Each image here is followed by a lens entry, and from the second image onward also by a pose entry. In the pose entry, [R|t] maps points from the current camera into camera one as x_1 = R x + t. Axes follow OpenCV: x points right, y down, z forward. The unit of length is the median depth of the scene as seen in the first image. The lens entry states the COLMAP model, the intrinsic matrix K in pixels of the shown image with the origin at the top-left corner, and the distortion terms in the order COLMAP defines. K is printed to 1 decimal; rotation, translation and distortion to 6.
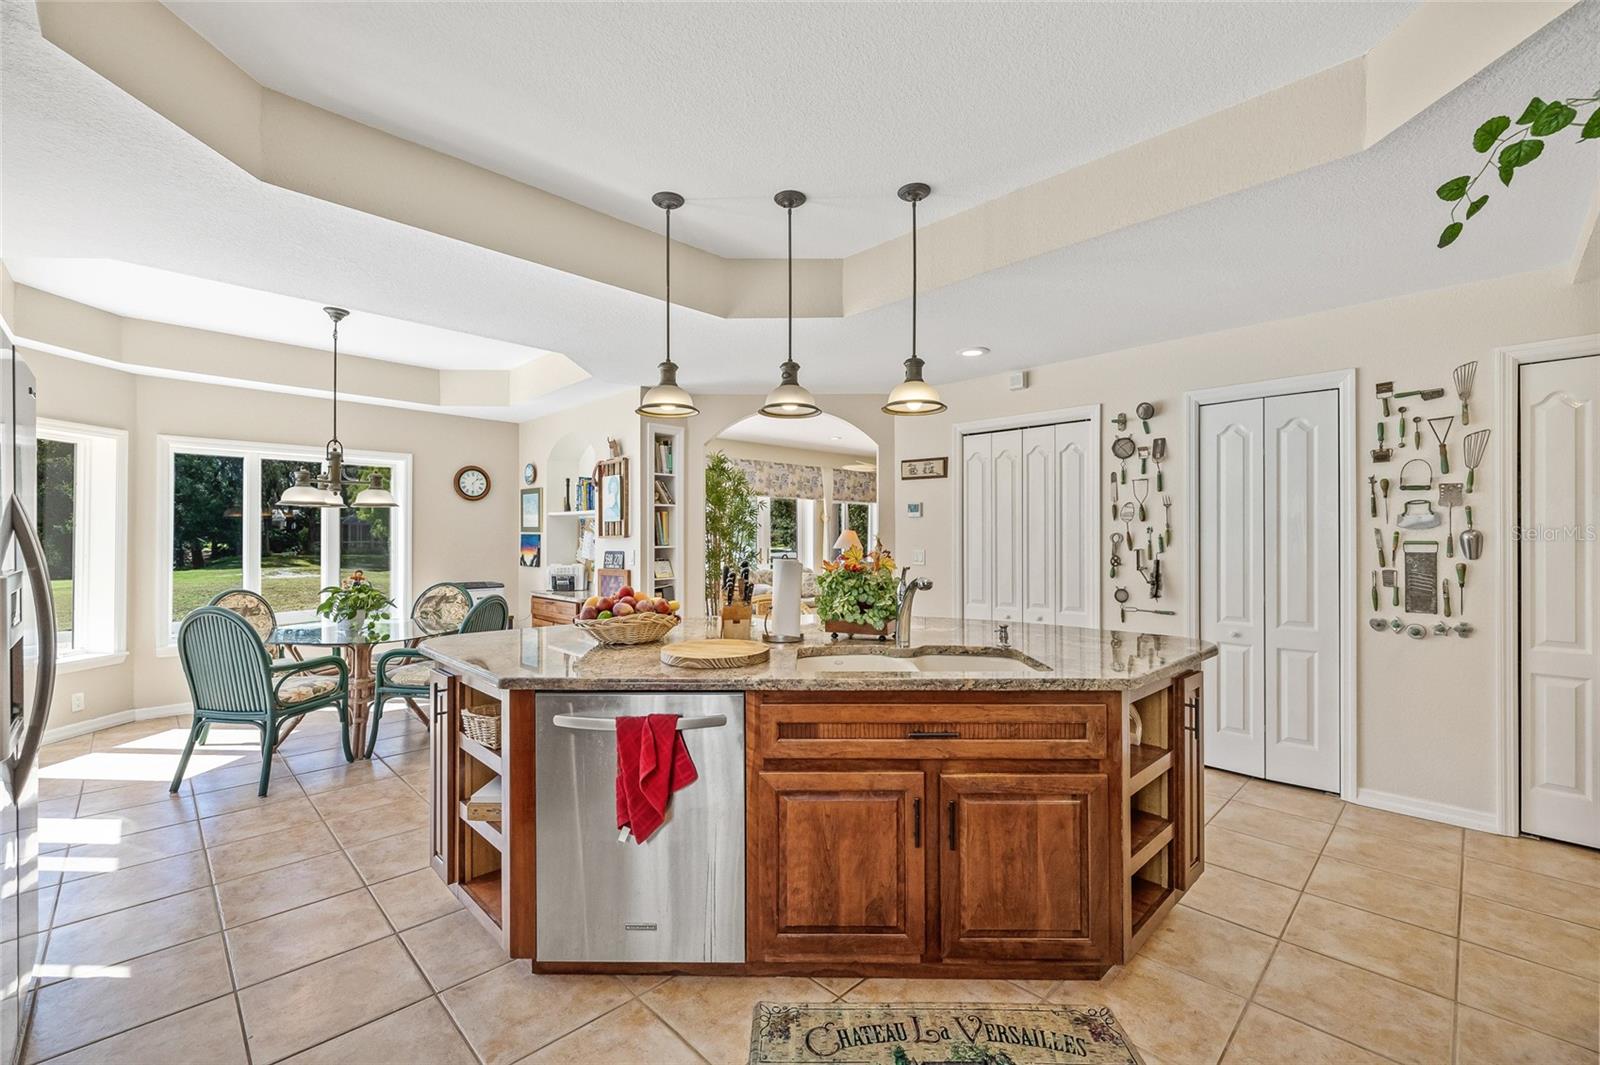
lens RADIAL K [[669.4, 0, 795.6], [0, 669.4, 533.6], [0, 0, 1]] dist [-0.002670, 0.000806]
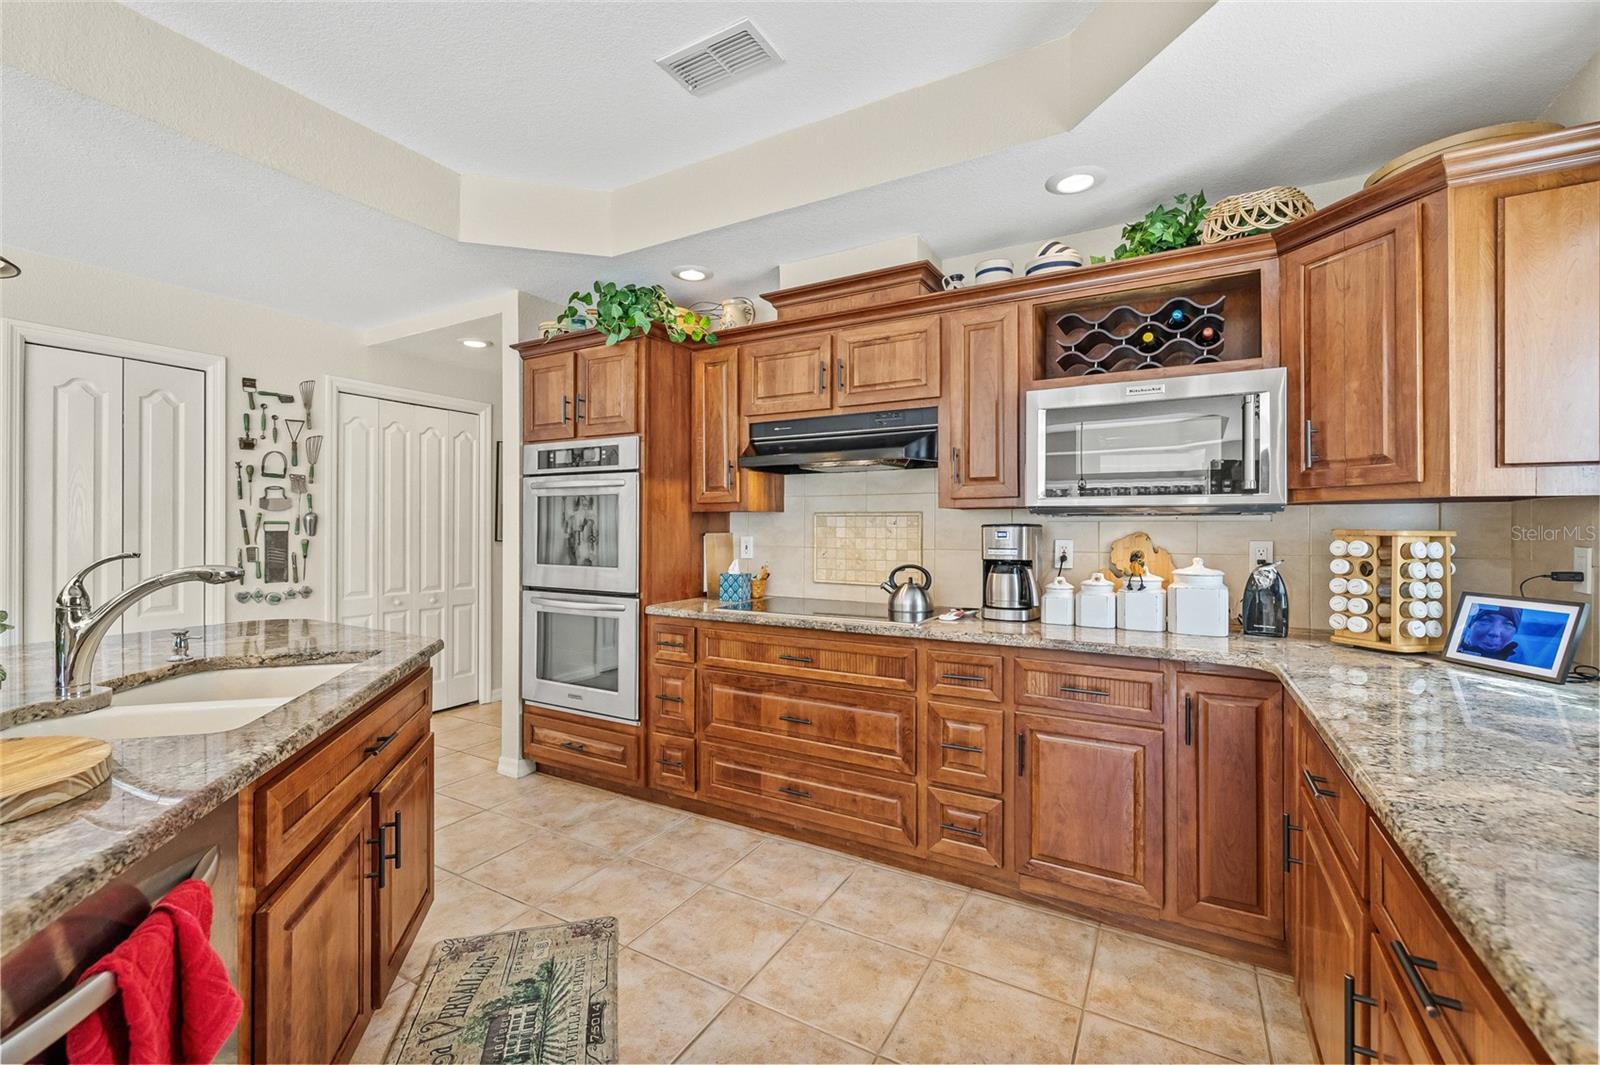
lens RADIAL K [[669.4, 0, 794.3], [0, 669.4, 527.7], [0, 0, 1]] dist [-0.002670, 0.000806]
pose [[-0.270563, -0.001882, 0.962700, -0.427785], [-0.007420, 0.999972, -0.000130, 0.015311], [-0.962674, -0.007178, -0.270569, 0.426653]]
